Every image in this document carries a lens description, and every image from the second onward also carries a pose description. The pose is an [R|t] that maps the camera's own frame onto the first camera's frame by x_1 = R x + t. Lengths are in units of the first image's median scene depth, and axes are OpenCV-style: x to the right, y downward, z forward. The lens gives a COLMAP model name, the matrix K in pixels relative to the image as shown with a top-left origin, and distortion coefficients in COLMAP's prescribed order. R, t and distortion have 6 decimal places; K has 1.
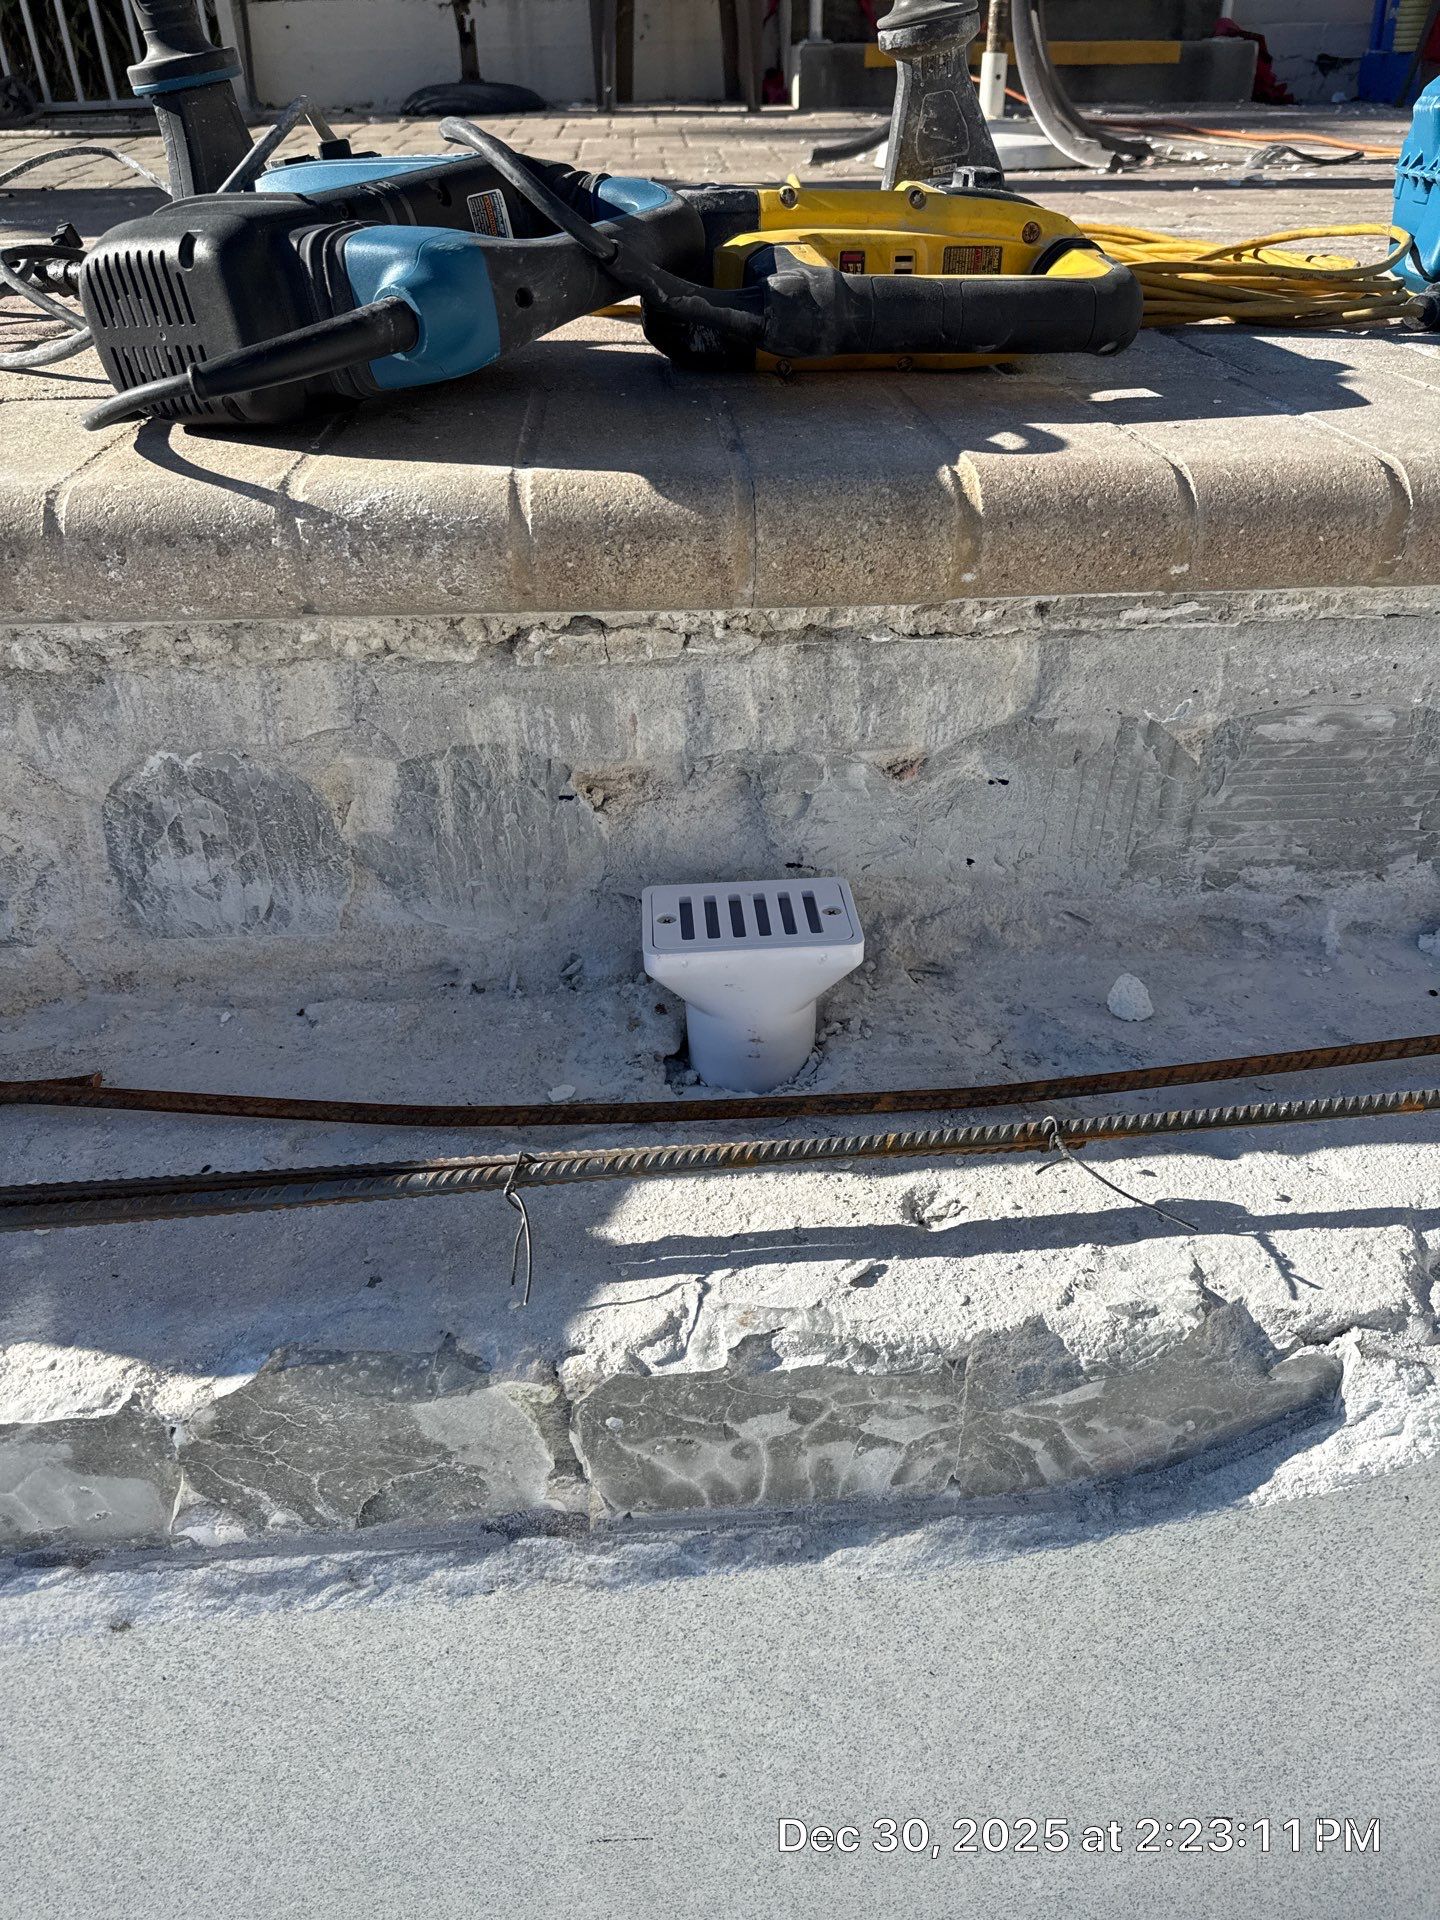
lens RADIAL K [[1368.0, 0, 740.4], [0, 1368.0, 958.4], [0, 0, 1]] dist [0.149530, -0.293452]
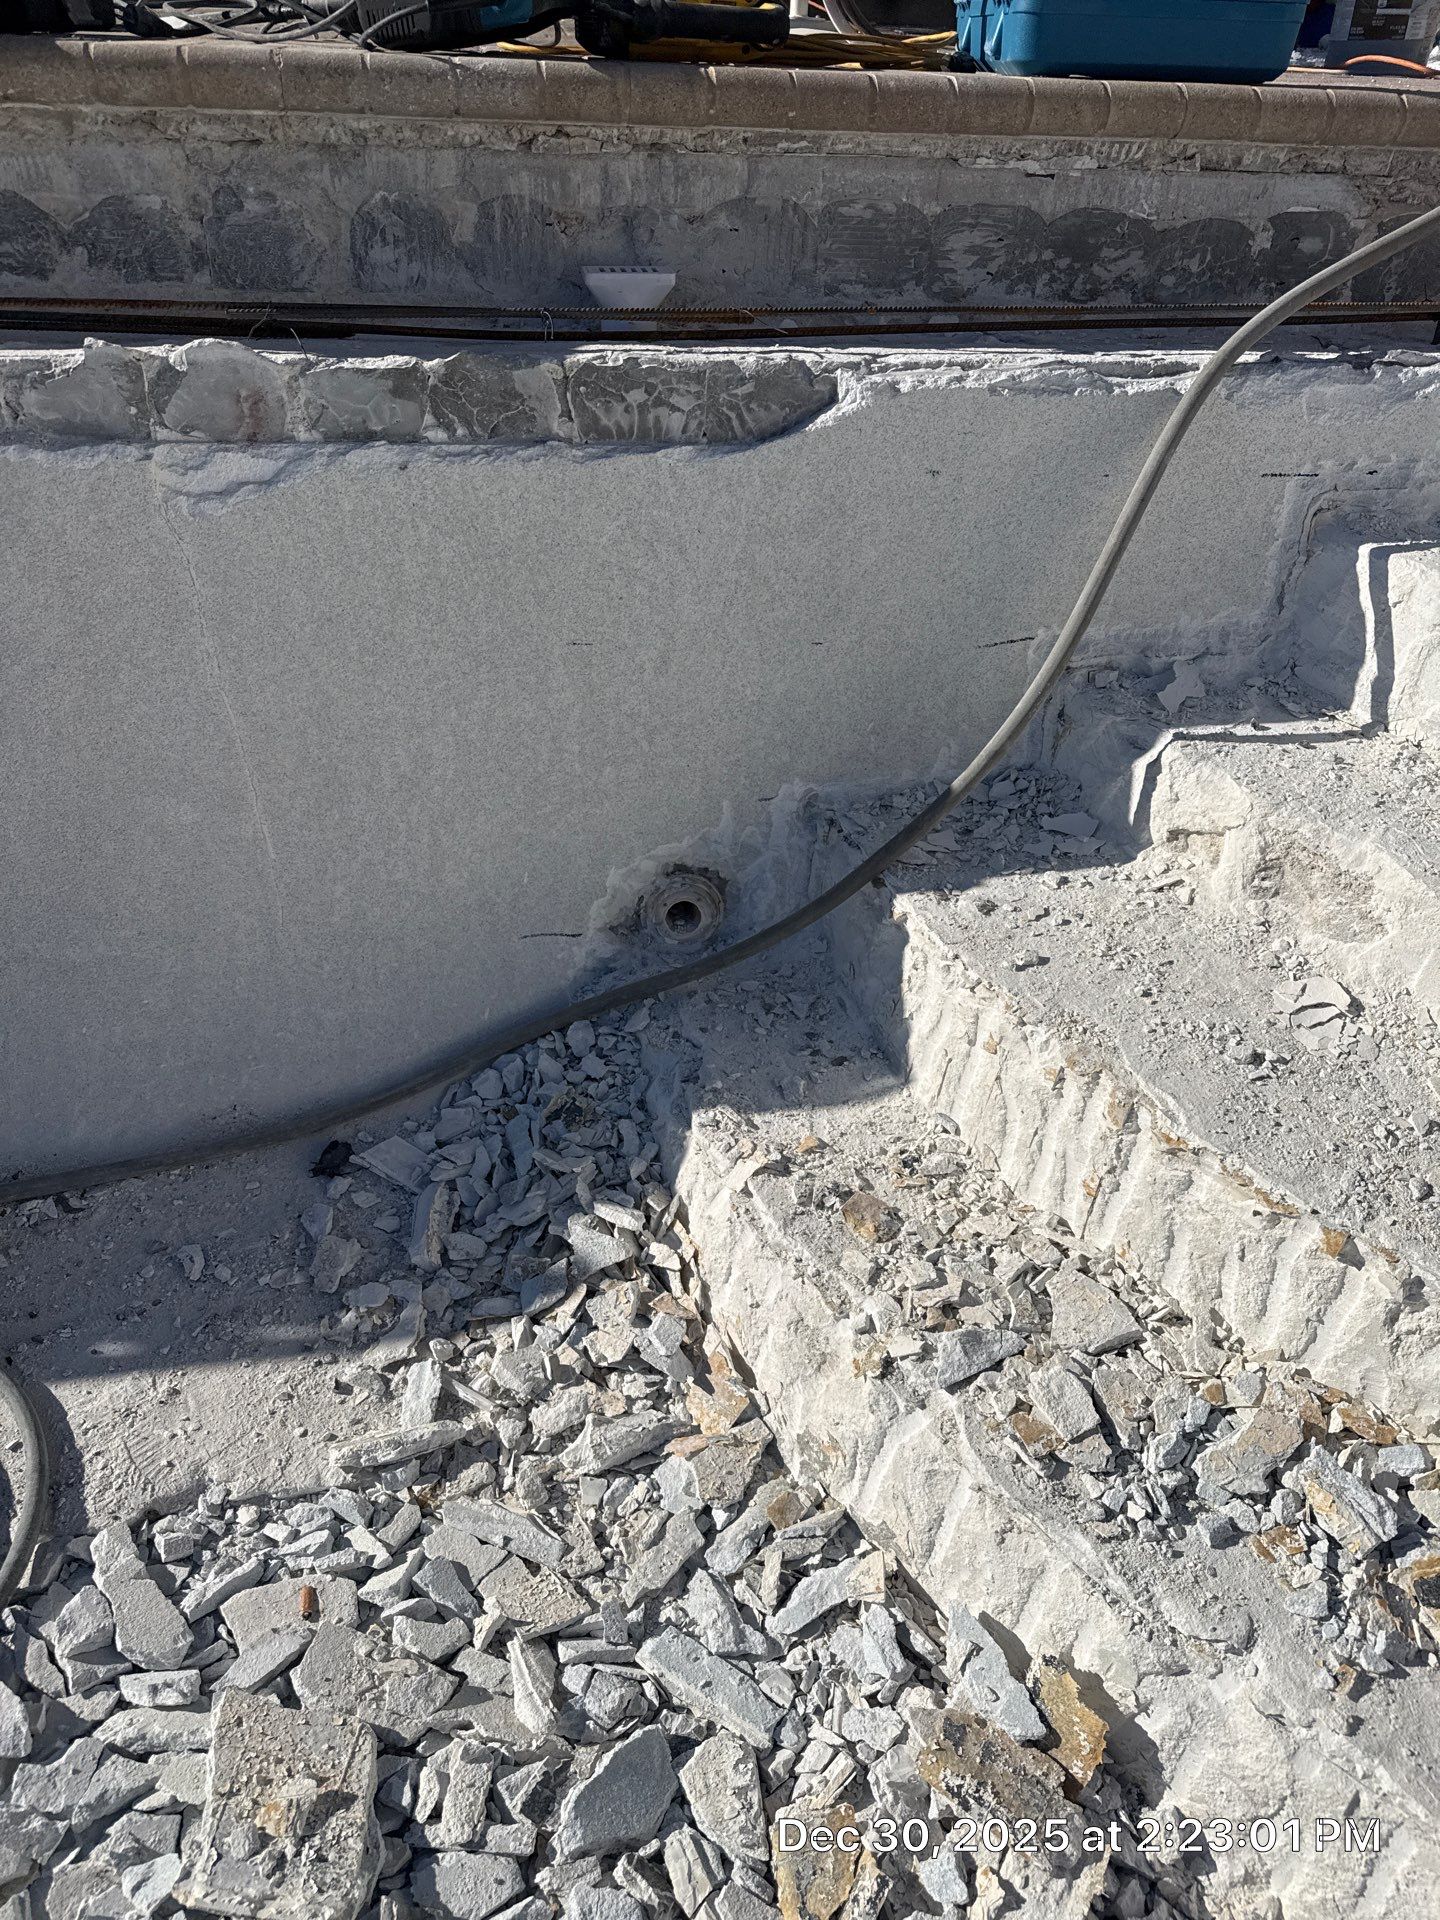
lens RADIAL K [[1343.1, 0, 720.0], [0, 1343.1, 960.0], [0, 0, 1]] dist [0.018540, -0.015871]
pose [[0.996418, -0.005549, 0.084383, -0.041664], [0.002370, 0.999285, 0.037725, 1.161708], [-0.084532, -0.037390, 0.995719, -1.505441]]
